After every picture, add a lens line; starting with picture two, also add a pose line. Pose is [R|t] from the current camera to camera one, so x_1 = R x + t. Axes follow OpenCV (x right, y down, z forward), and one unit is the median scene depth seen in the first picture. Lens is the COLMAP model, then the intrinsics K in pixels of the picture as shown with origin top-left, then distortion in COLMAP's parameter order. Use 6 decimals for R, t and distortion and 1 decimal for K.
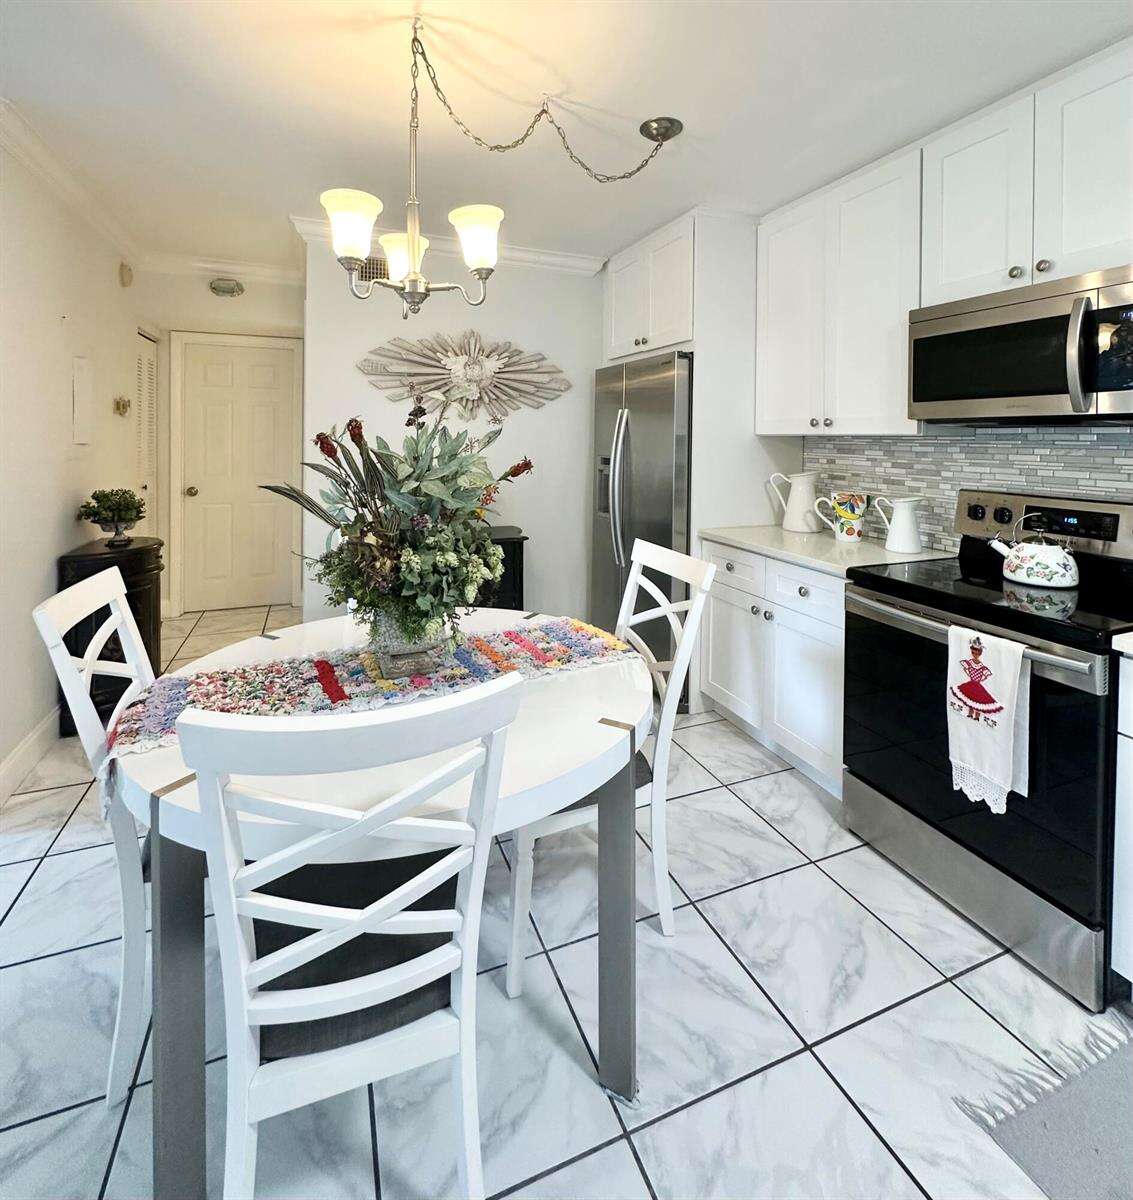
lens RADIAL K [[604.7, 0, 568.4], [0, 604.7, 443.9], [0, 0, 1]] dist [-0.004713, 0.000572]
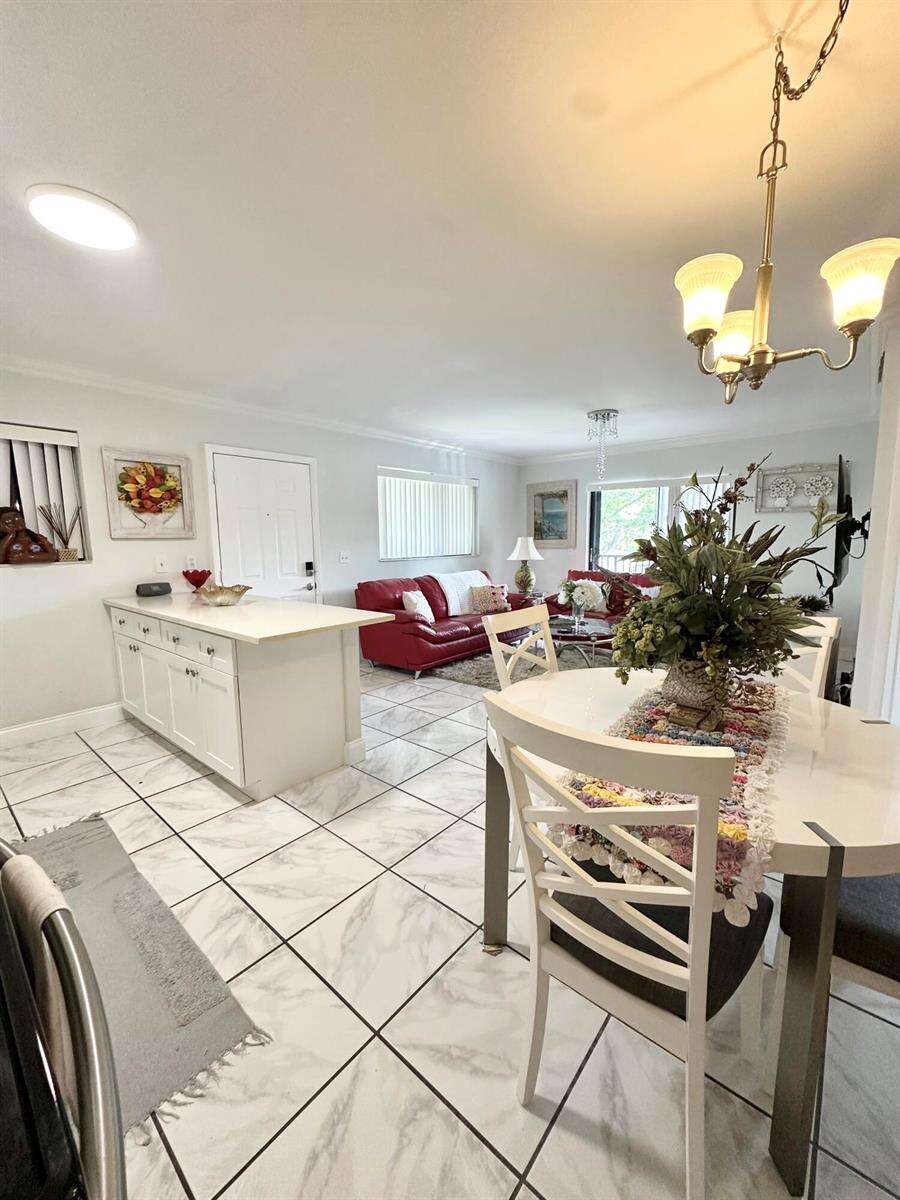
lens RADIAL K [[481.5, 0, 449.4], [0, 481.5, 600.6], [0, 0, 1]] dist [-0.003221, 0.000351]
pose [[-0.891061, 0.058905, -0.450045, 0.409457], [-0.004106, 0.990456, 0.137768, 0.009659], [0.453865, 0.124608, -0.882315, 1.136922]]
